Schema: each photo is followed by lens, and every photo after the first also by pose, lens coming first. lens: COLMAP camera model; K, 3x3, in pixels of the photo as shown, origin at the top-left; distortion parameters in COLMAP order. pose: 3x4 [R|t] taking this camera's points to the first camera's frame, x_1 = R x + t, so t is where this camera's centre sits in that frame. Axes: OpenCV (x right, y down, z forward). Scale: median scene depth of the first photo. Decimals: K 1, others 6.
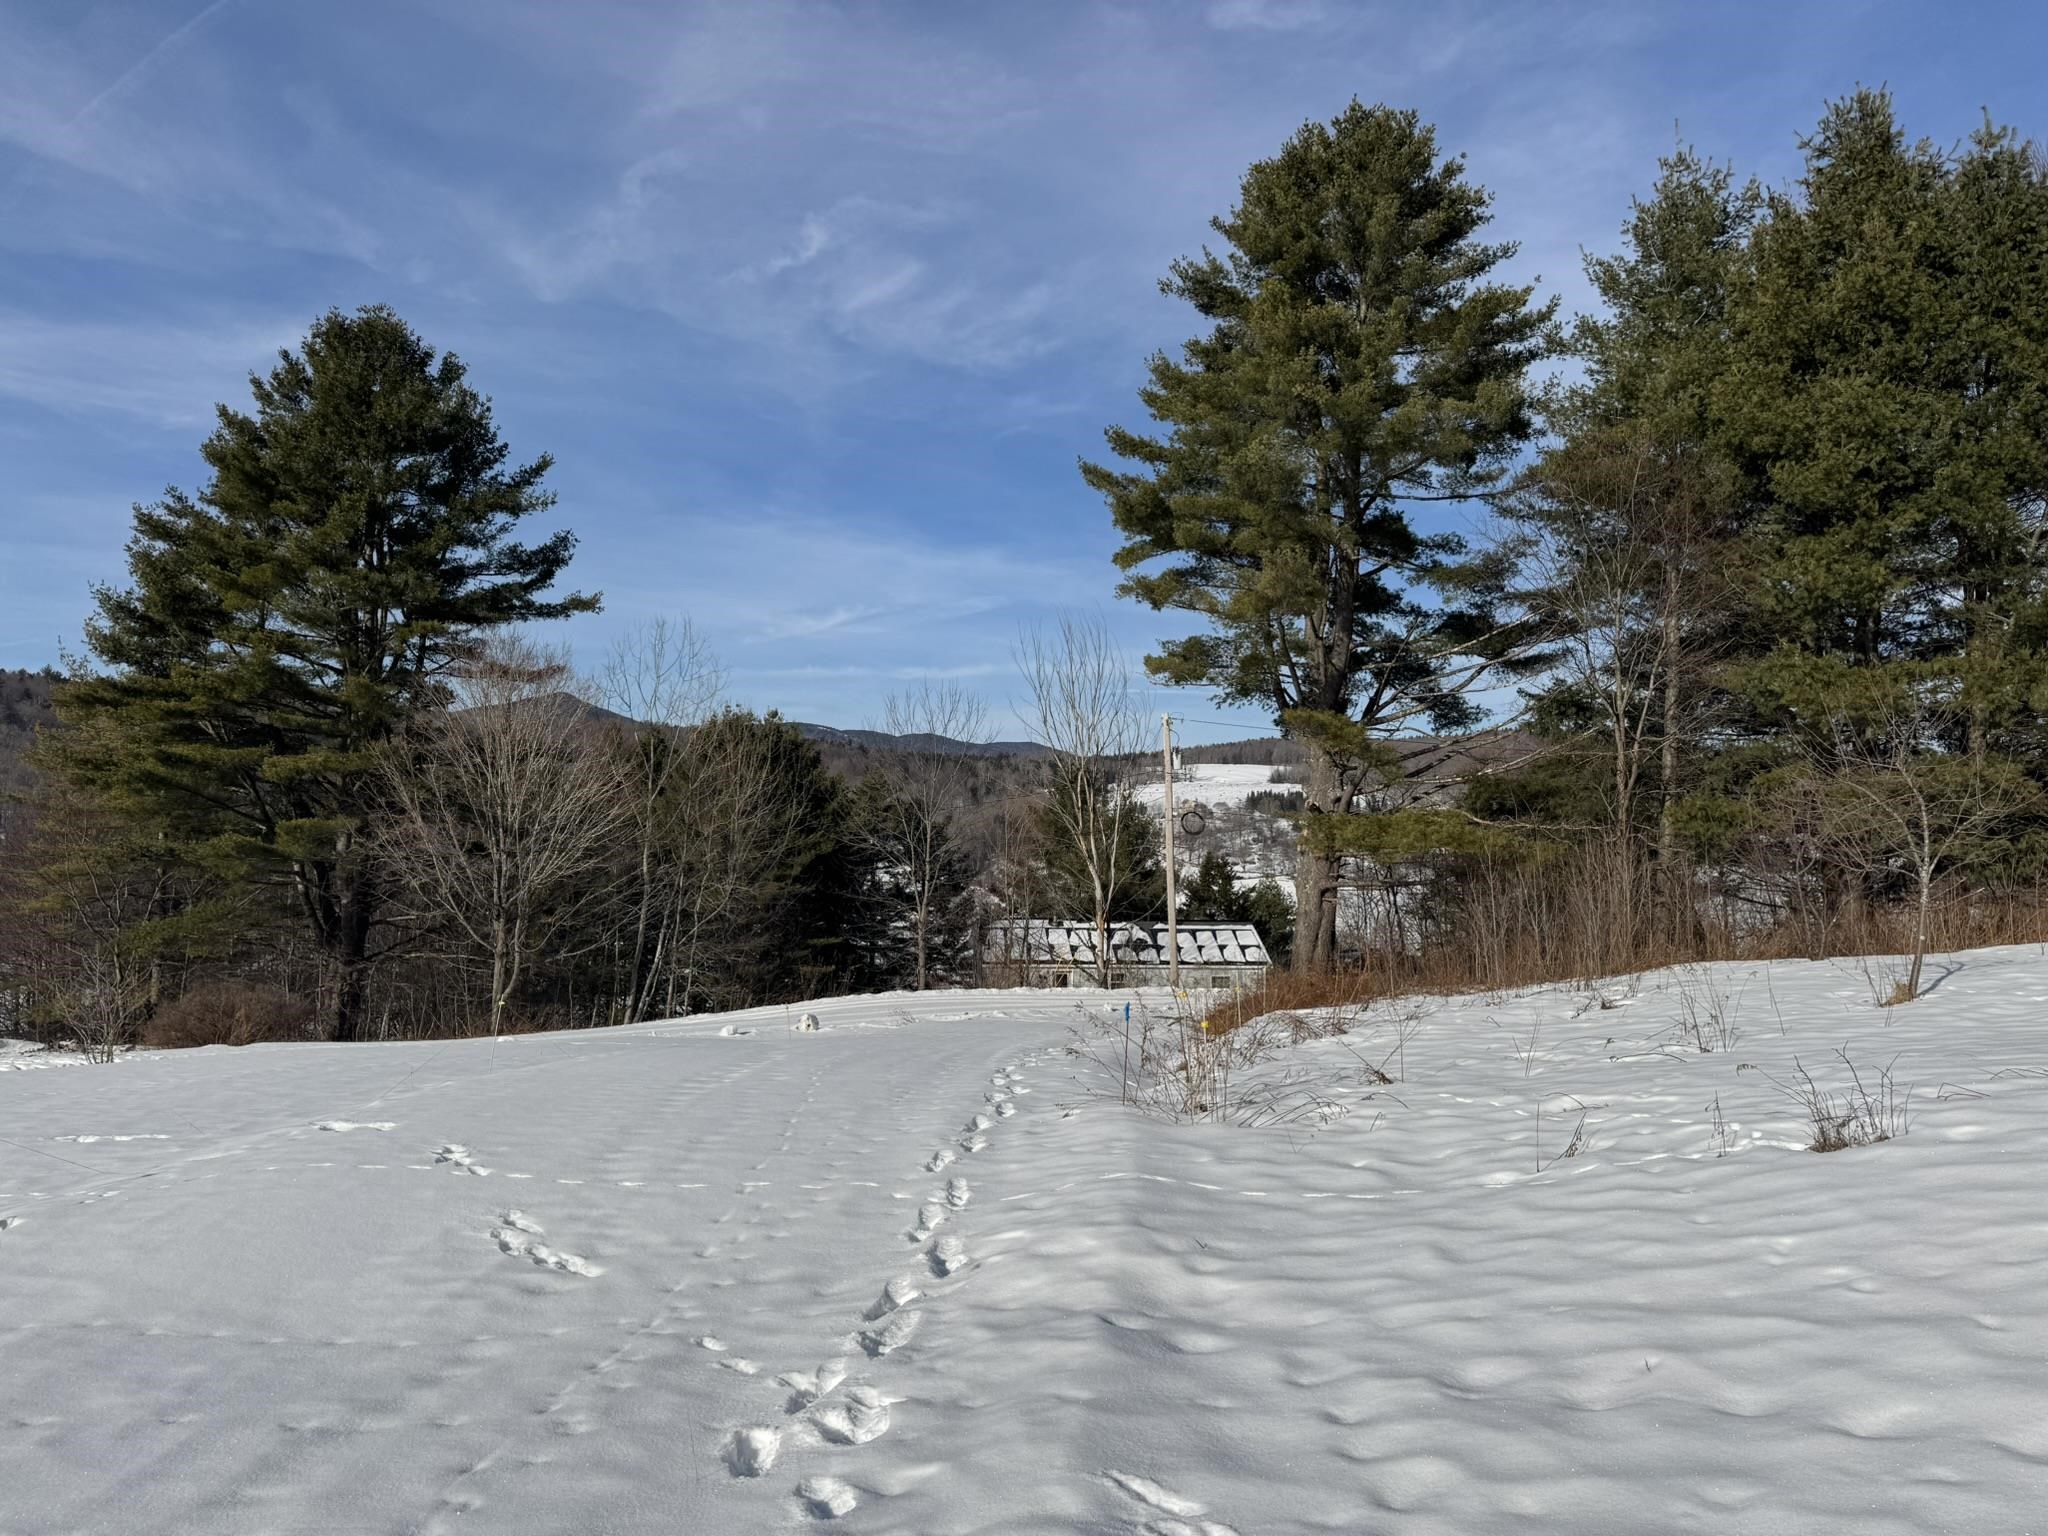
lens RADIAL K [[1375.4, 0, 1024.0], [0, 1375.4, 768.0], [0, 0, 1]] dist [0.062742, -0.072059]
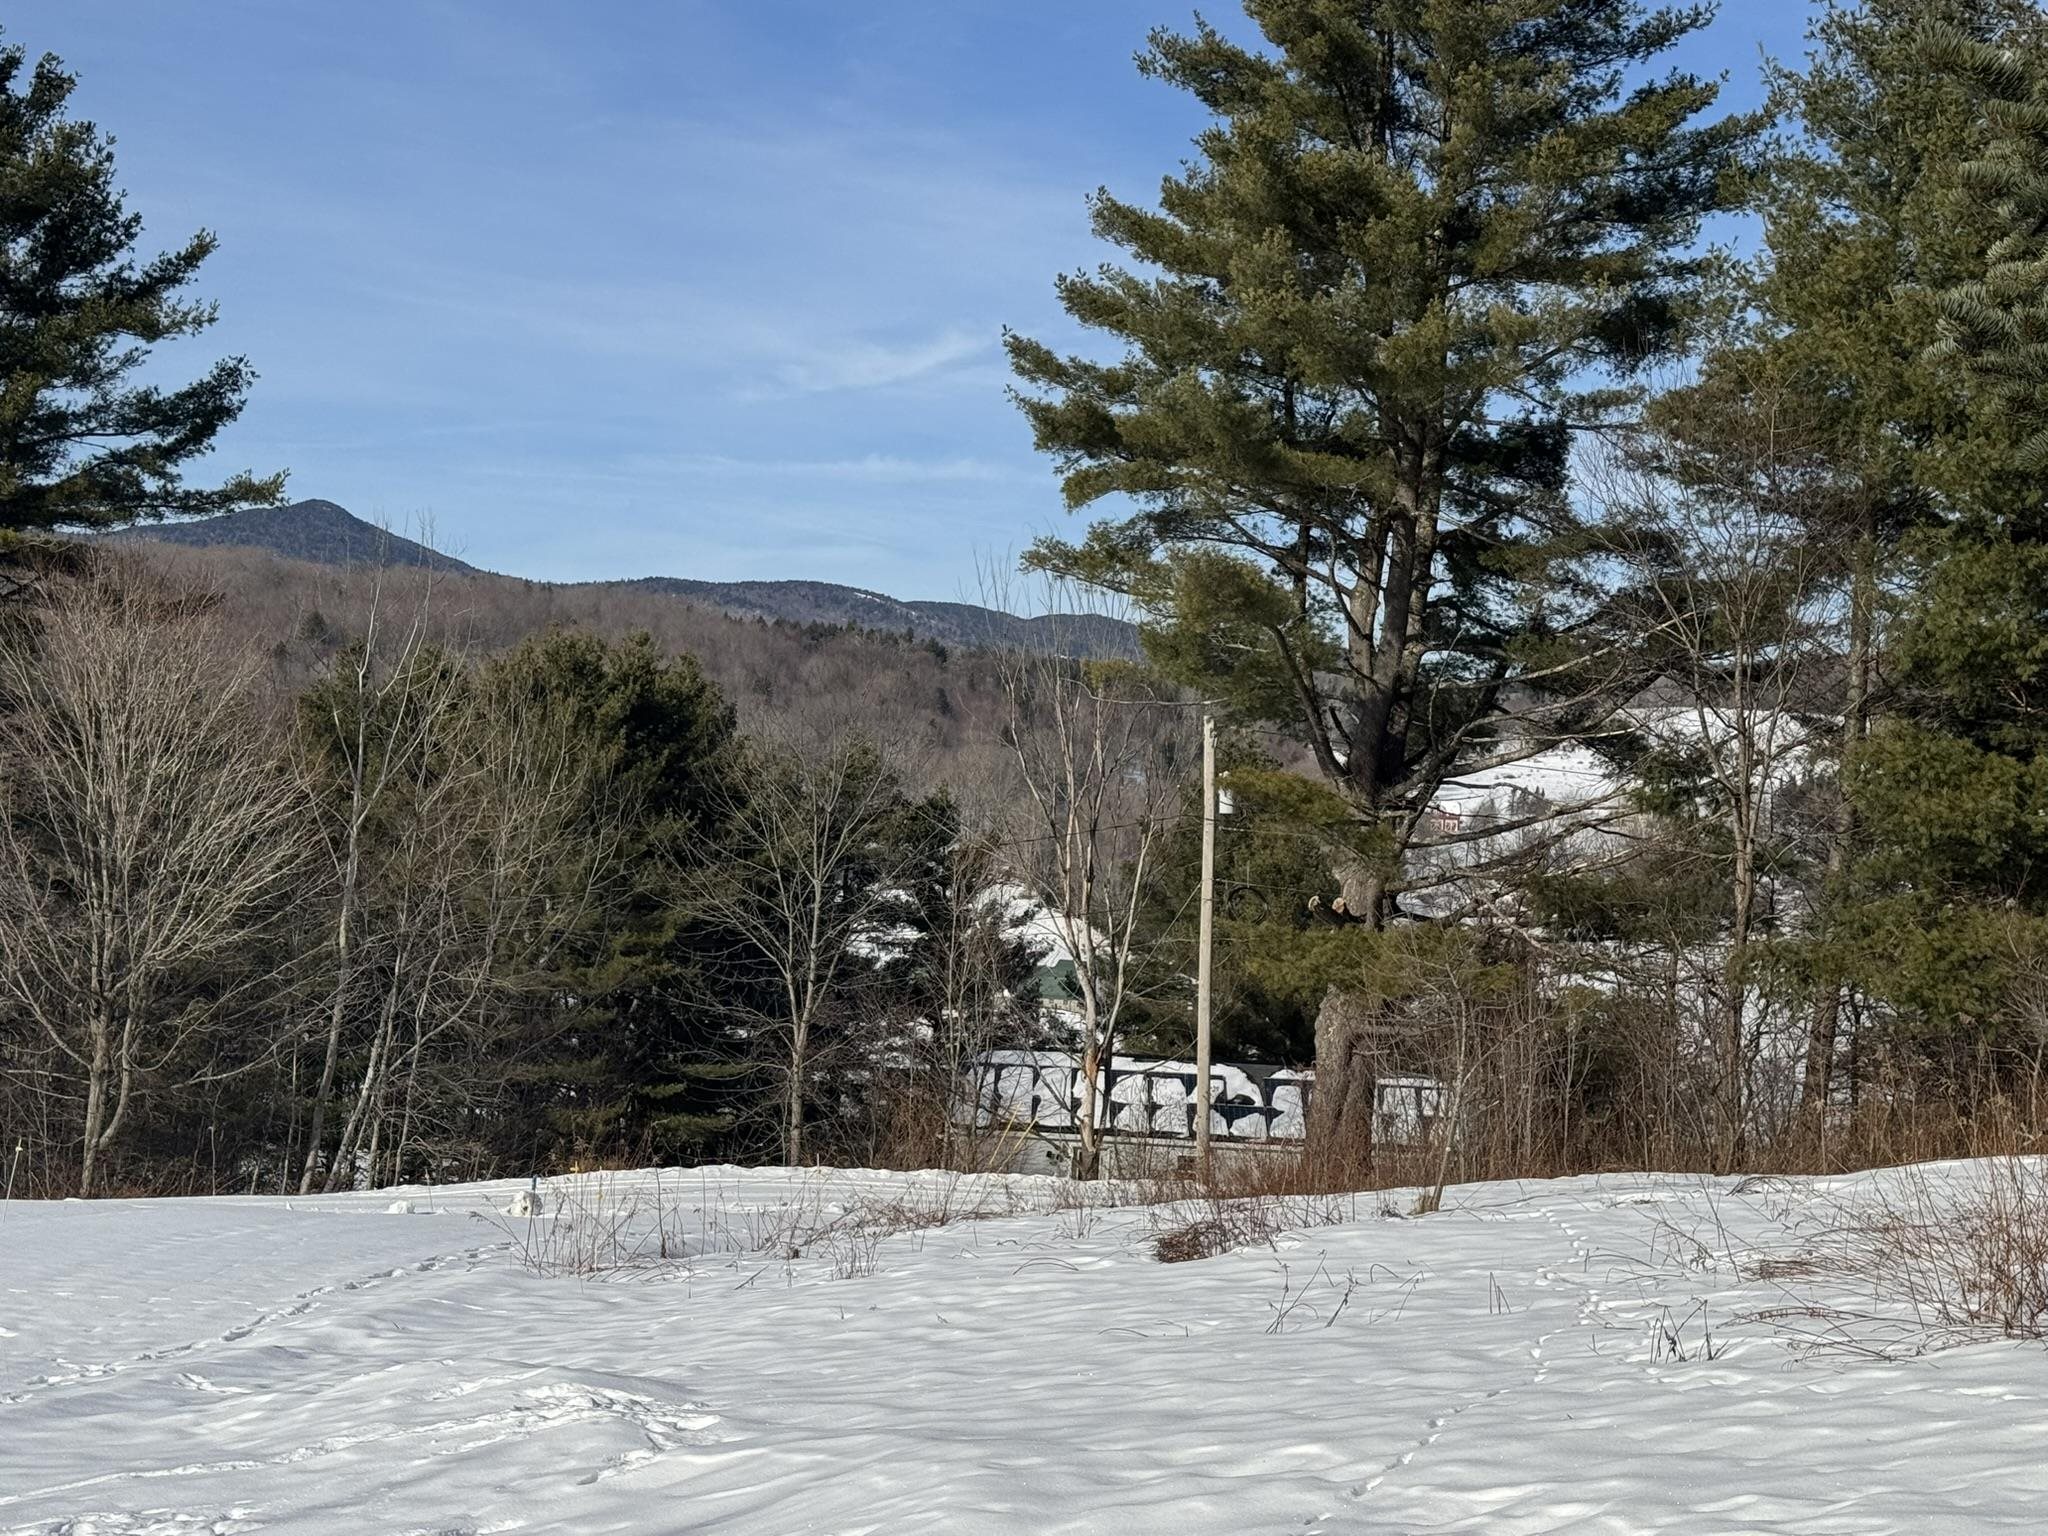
lens RADIAL K [[3102.5, 0, 1024.0], [0, 3102.5, 768.0], [0, 0, 1]] dist [0.163995, -0.151391]
pose [[0.994220, 0.039411, -0.099863, 0.150568], [-0.036652, 0.998898, 0.029314, -0.051997], [0.100909, -0.025485, 0.994569, -0.314188]]
